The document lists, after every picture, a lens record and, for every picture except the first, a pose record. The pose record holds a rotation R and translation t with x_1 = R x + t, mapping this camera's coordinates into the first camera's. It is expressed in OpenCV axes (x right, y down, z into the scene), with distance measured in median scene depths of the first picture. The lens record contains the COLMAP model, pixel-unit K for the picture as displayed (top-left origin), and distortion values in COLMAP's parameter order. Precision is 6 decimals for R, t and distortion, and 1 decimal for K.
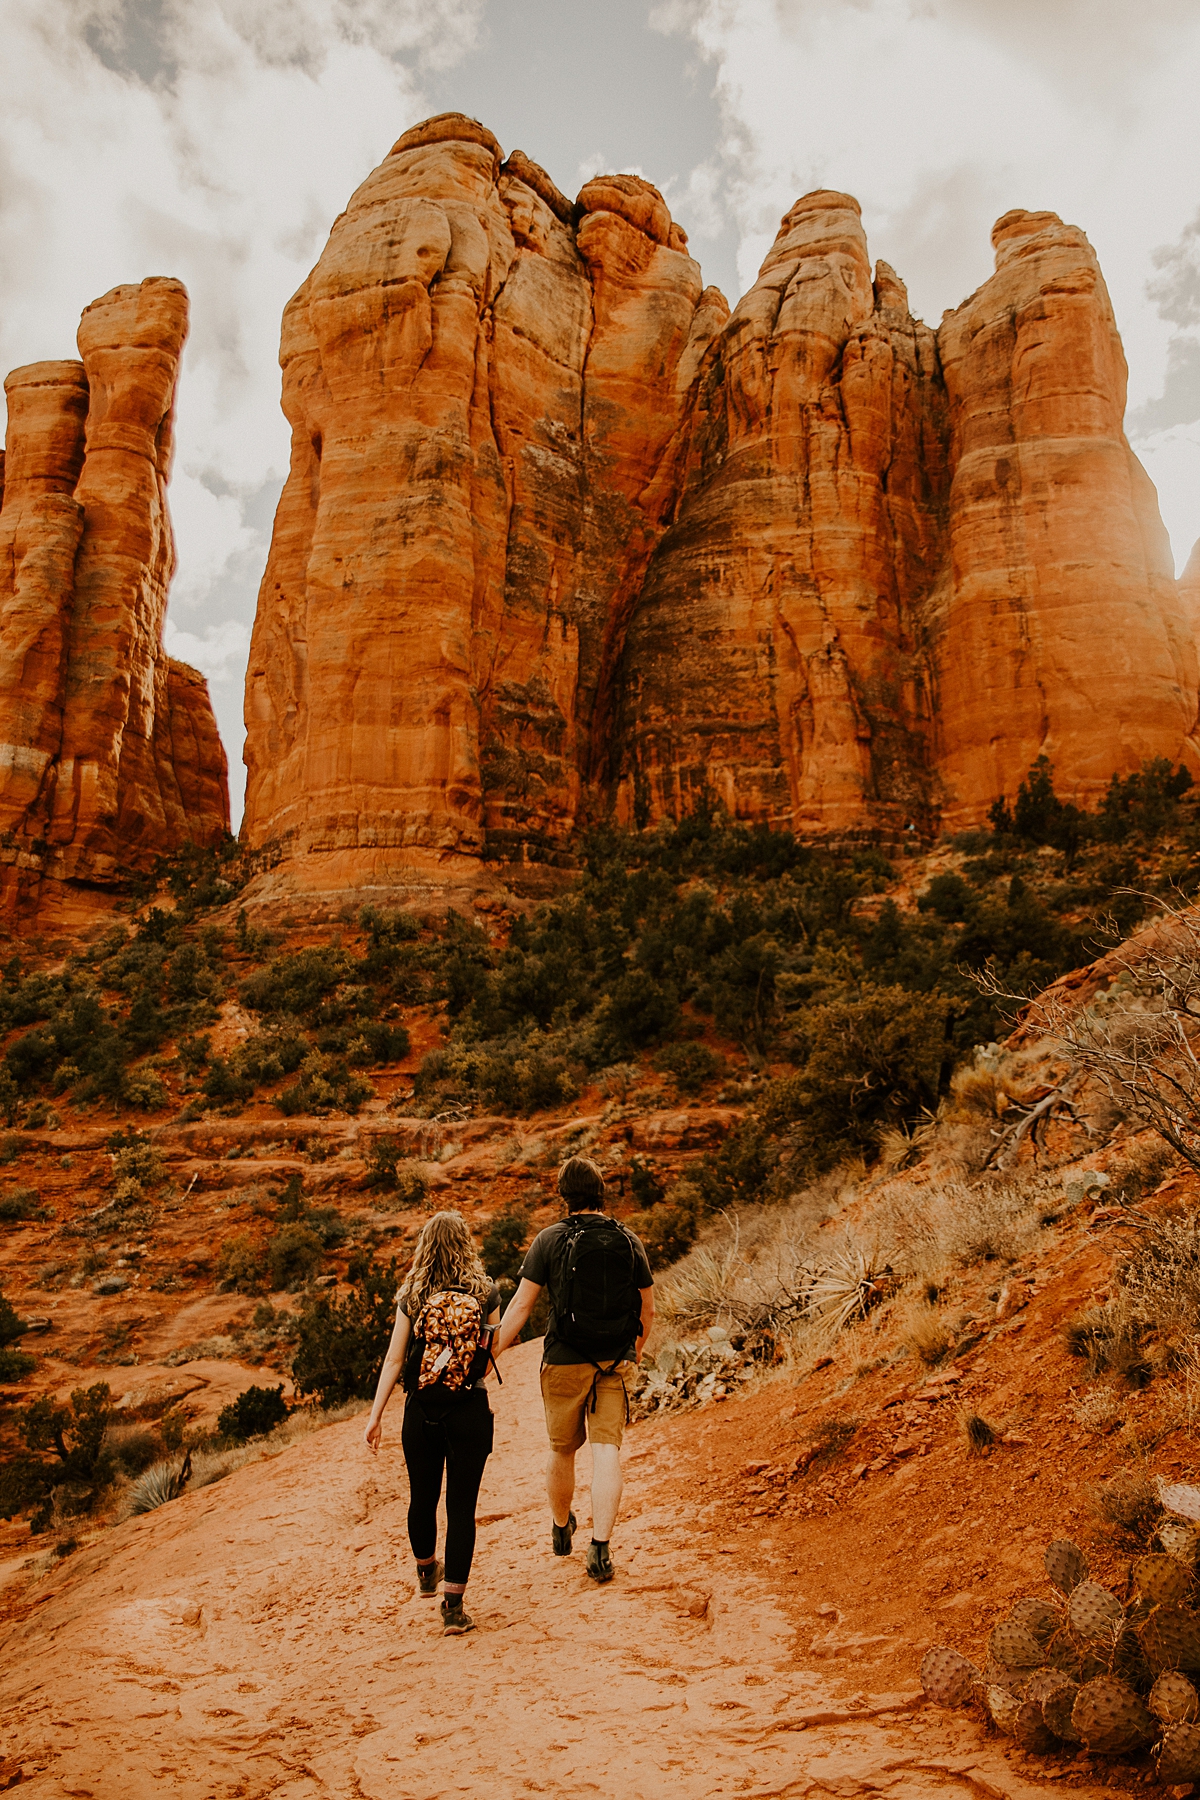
lens RADIAL K [[1672.6, 0, 617.1], [0, 1672.6, 906.0], [0, 0, 1]] dist [-0.034919, 0.000000]
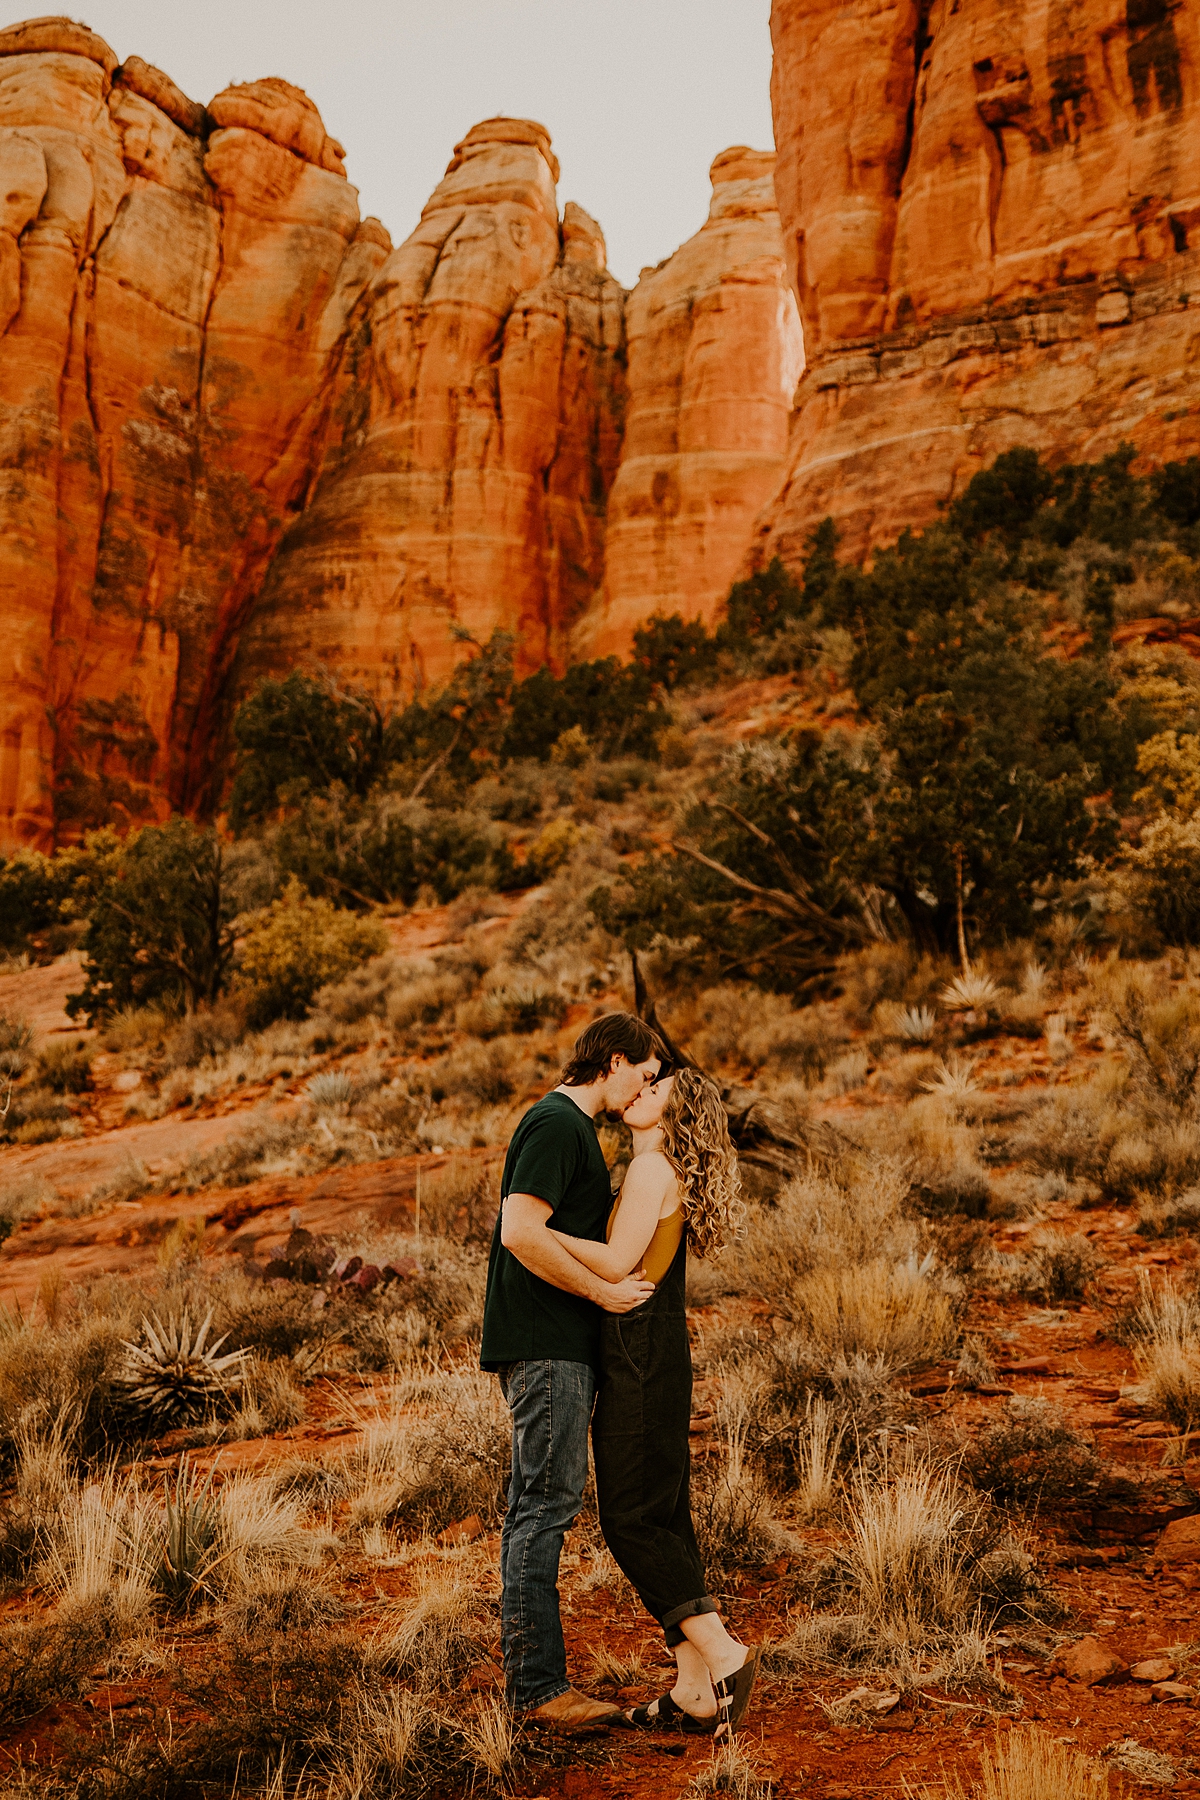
lens RADIAL K [[3155.1, 0, 640.9], [0, 3155.1, 806.5], [0, 0, 1]] dist [0.161068, 0.000000]
pose [[0.996393, 0.038822, 0.075457, 0.094136], [-0.034434, 0.997687, -0.058611, 0.011283], [-0.077558, 0.055802, 0.995425, -0.651836]]
